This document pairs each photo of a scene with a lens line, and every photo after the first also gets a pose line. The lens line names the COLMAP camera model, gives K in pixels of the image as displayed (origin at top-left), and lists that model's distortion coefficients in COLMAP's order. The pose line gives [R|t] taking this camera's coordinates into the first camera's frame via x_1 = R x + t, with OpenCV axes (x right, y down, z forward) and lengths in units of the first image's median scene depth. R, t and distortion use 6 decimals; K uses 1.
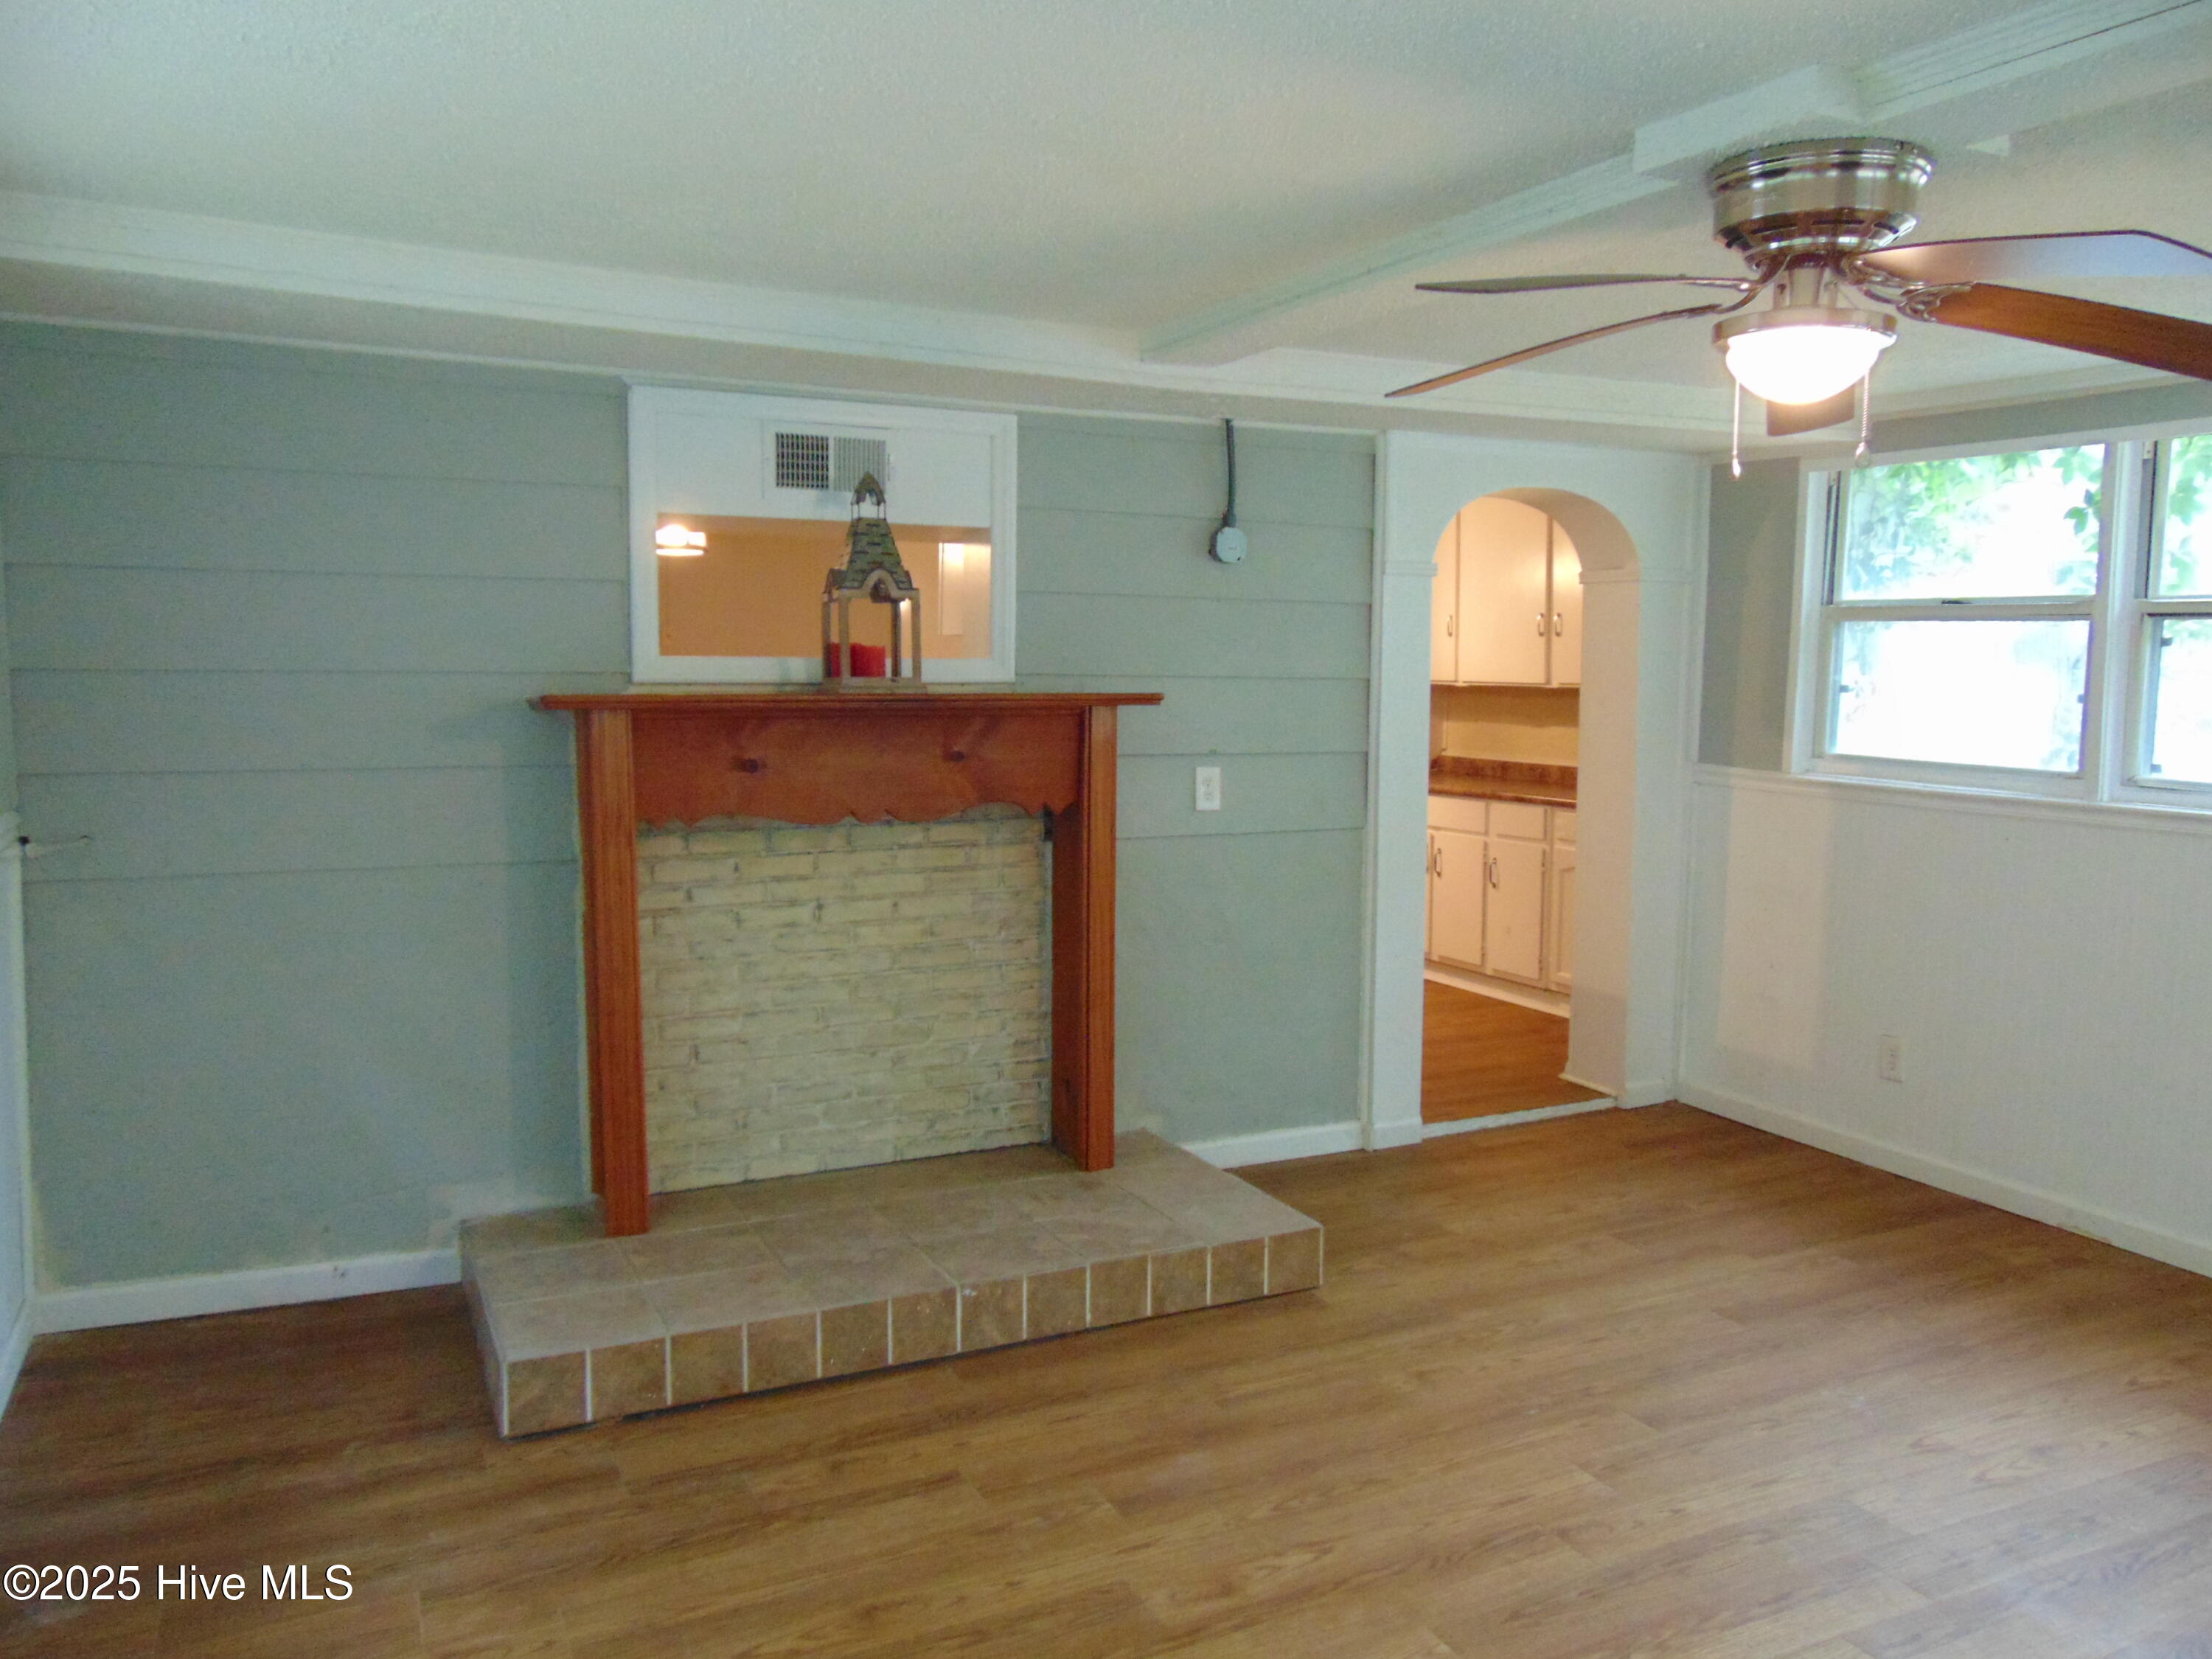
lens RADIAL K [[1658.2, 0, 1111.4], [0, 1658.2, 826.8], [0, 0, 1]] dist [-0.045353, 0.092295]
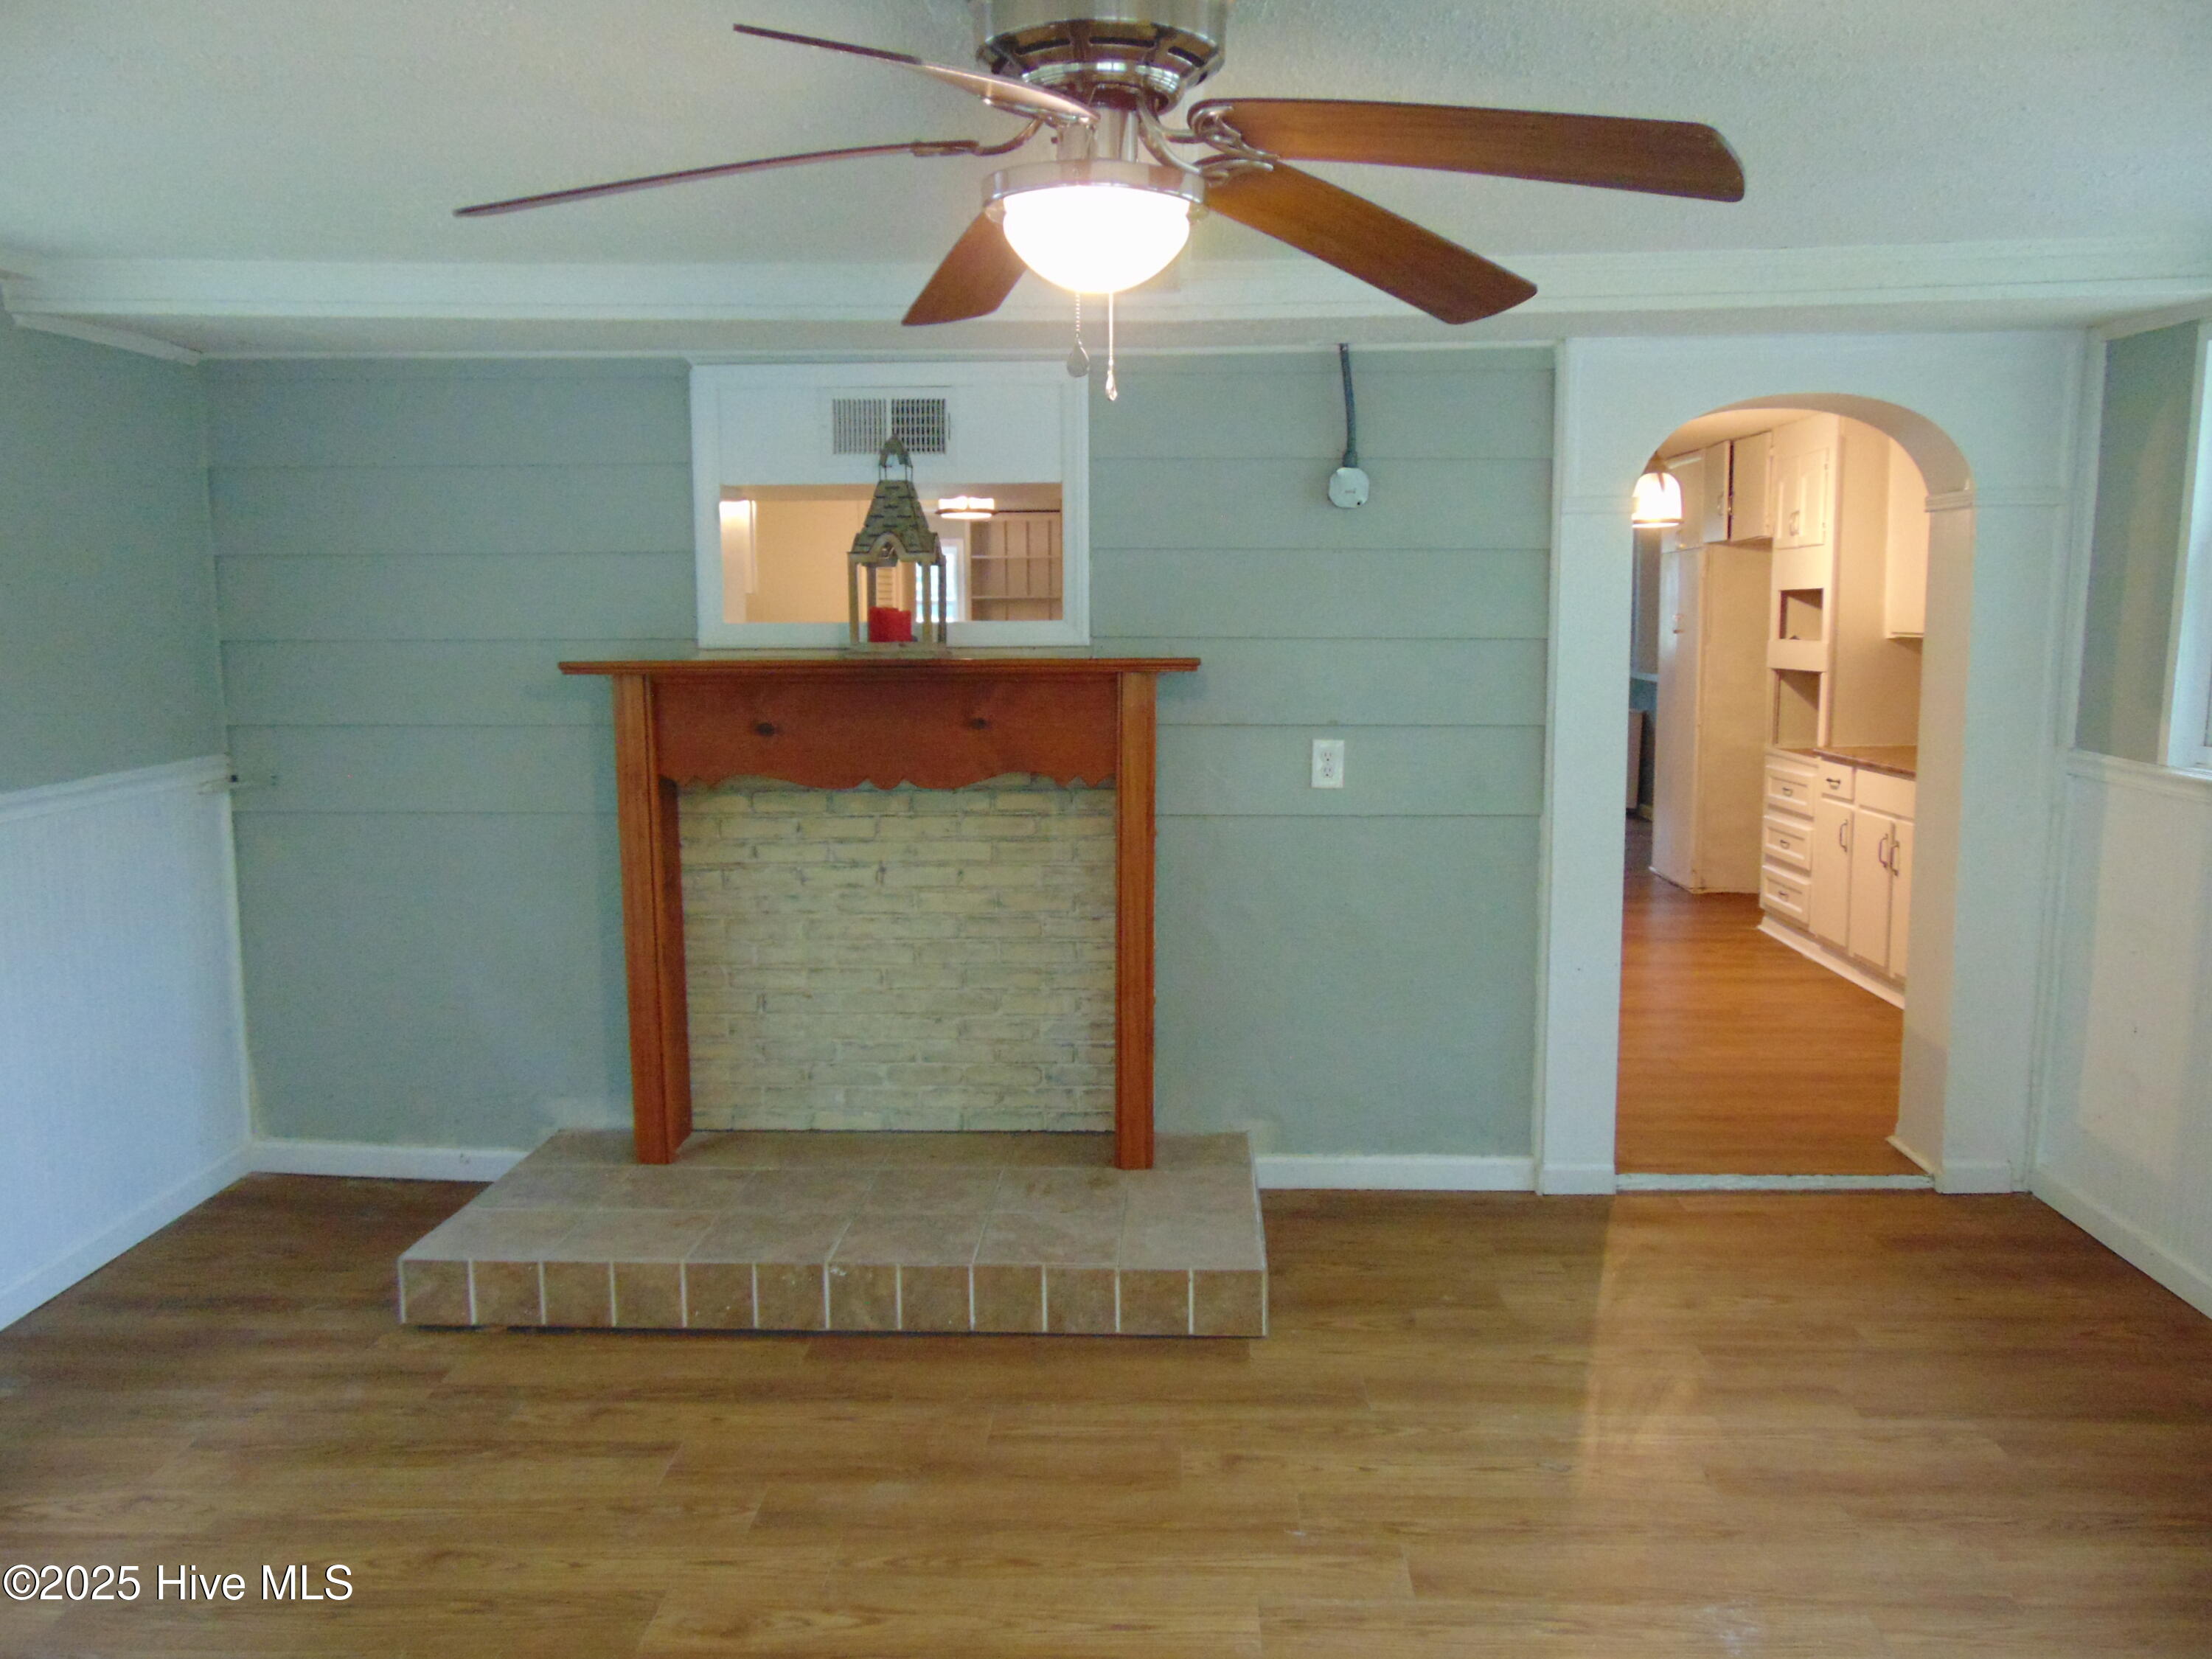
lens RADIAL K [[1658.2, 0, 1111.4], [0, 1658.2, 826.8], [0, 0, 1]] dist [-0.045353, 0.092295]
pose [[0.879315, 0.049468, -0.473664, 0.436229], [-0.034810, 0.998606, 0.039670, -0.023457], [0.474966, -0.018394, 0.879812, 0.185329]]
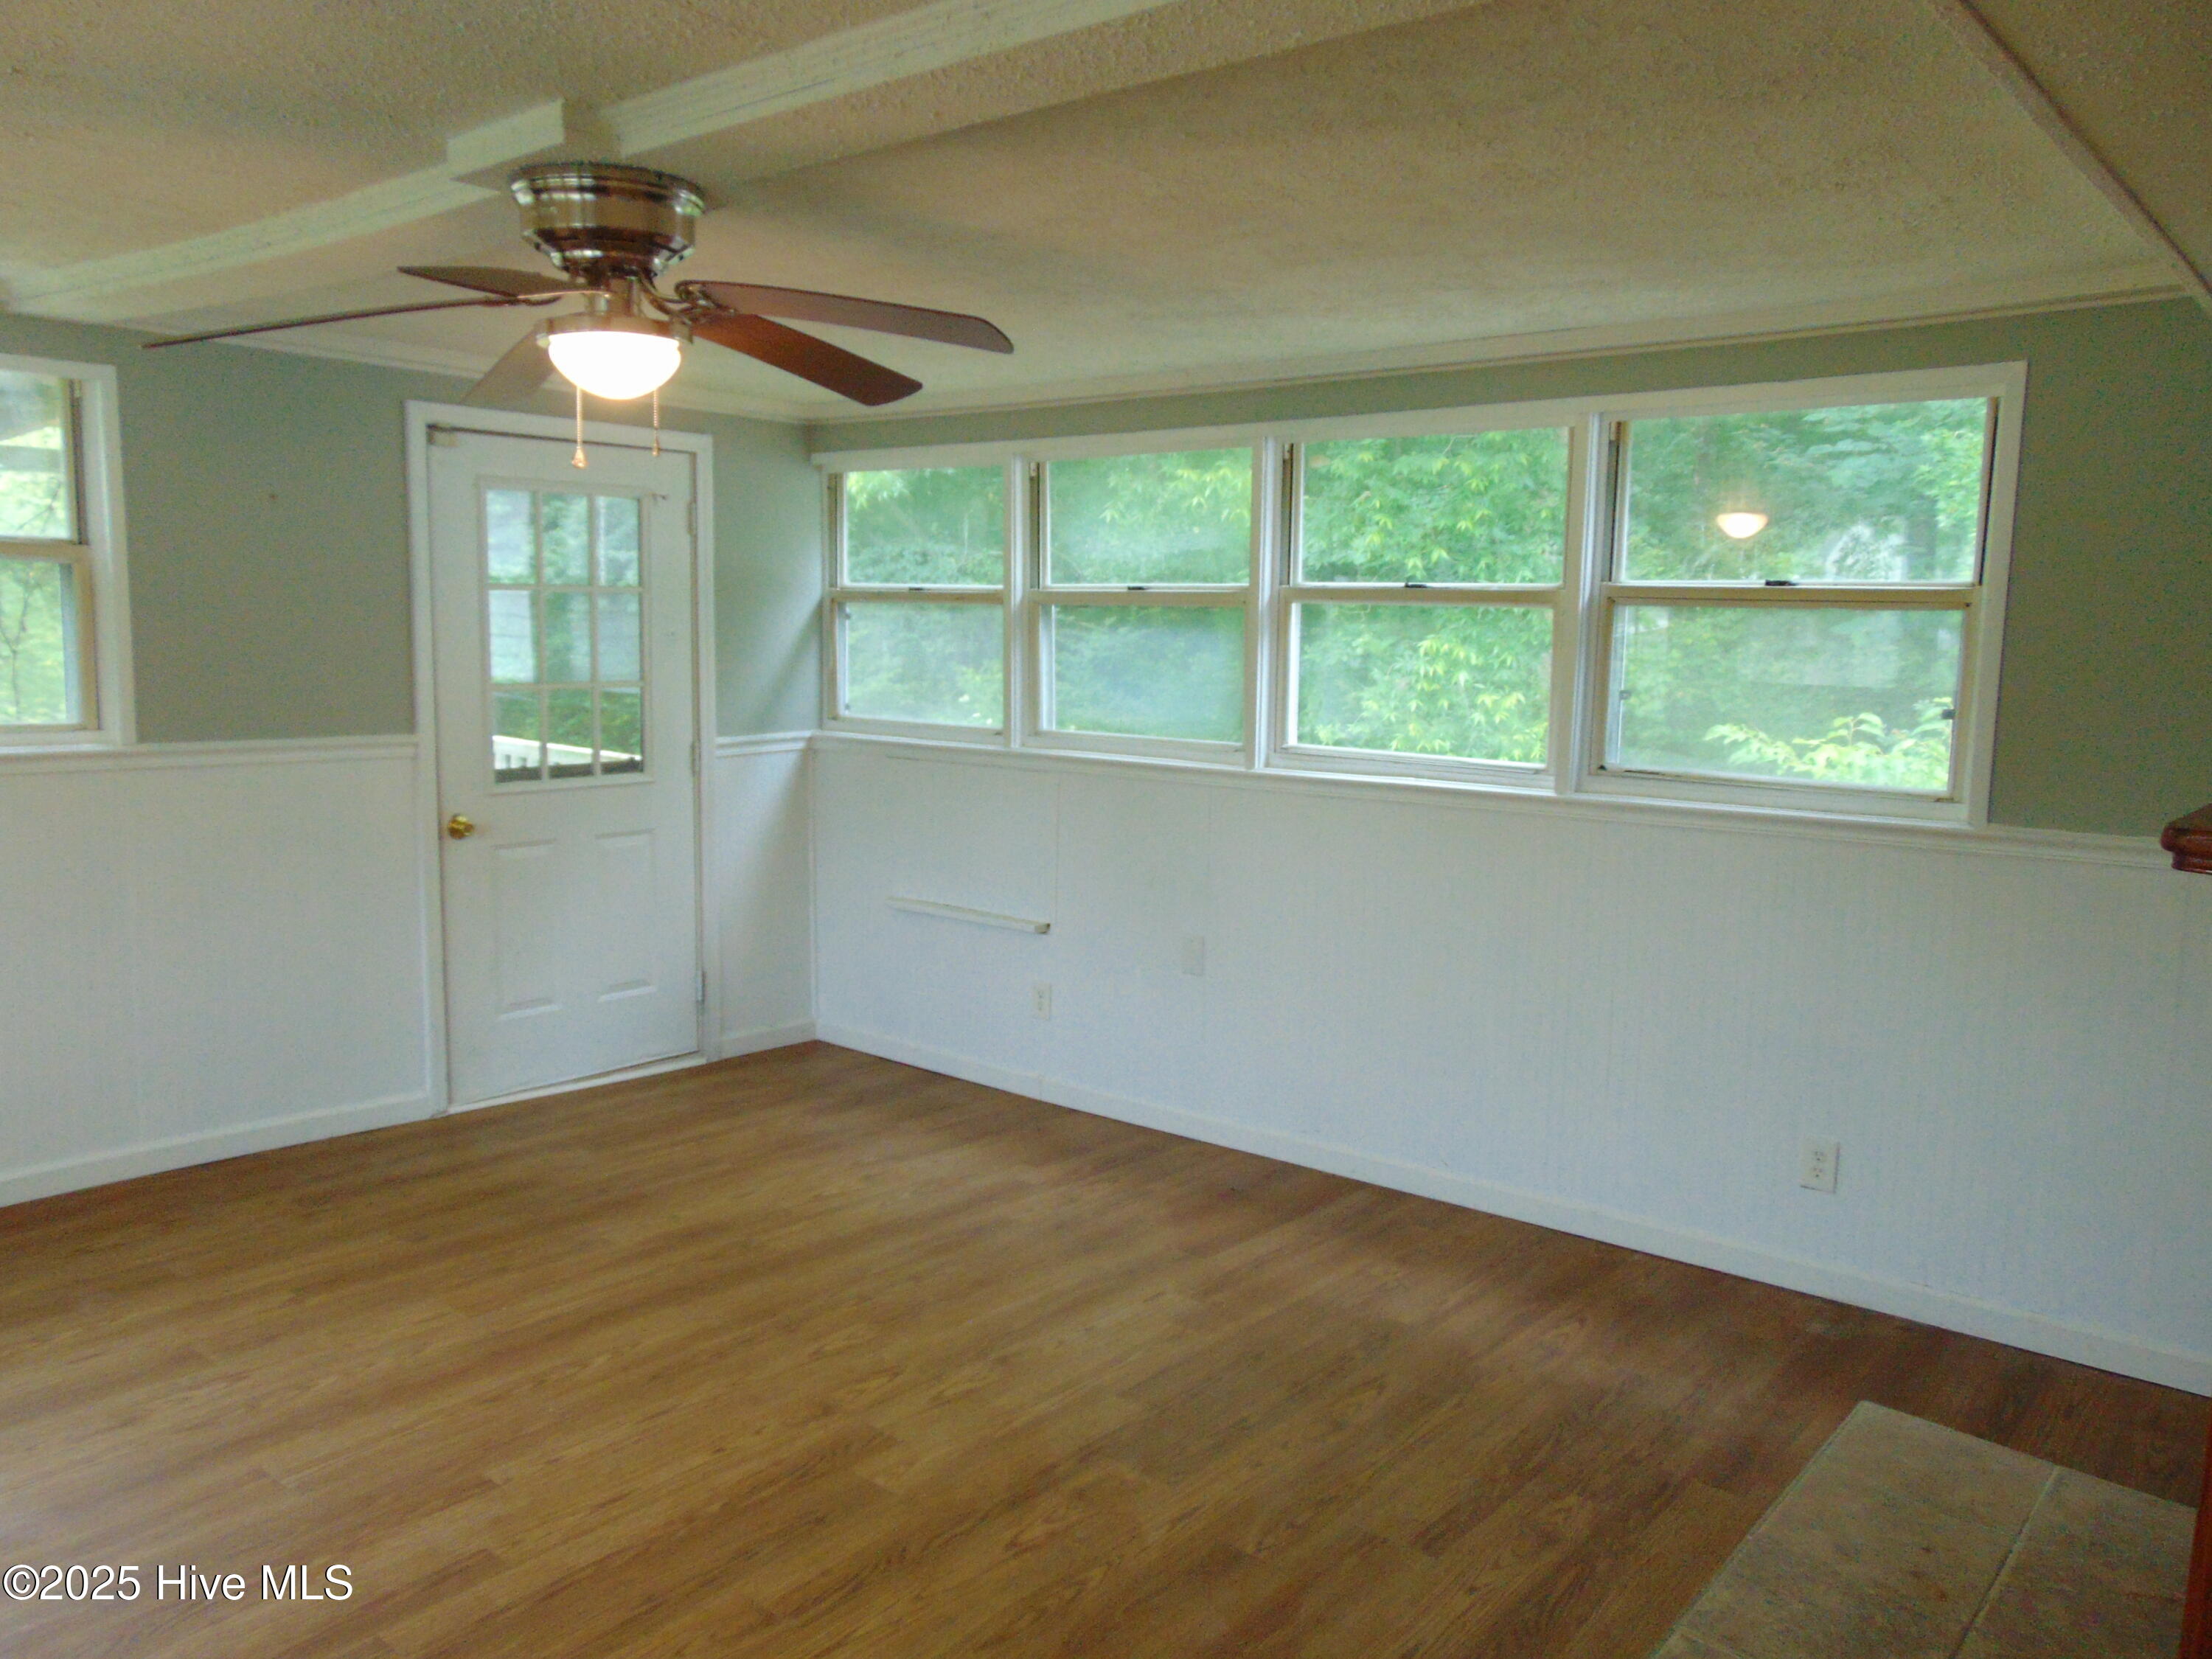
lens RADIAL K [[1658.2, 0, 1111.4], [0, 1658.2, 826.8], [0, 0, 1]] dist [-0.045353, 0.092295]
pose [[-0.912268, 0.015845, -0.409287, 0.316904], [-0.076758, 0.974935, 0.208829, -0.127520], [0.402337, 0.221924, -0.888186, 1.211162]]
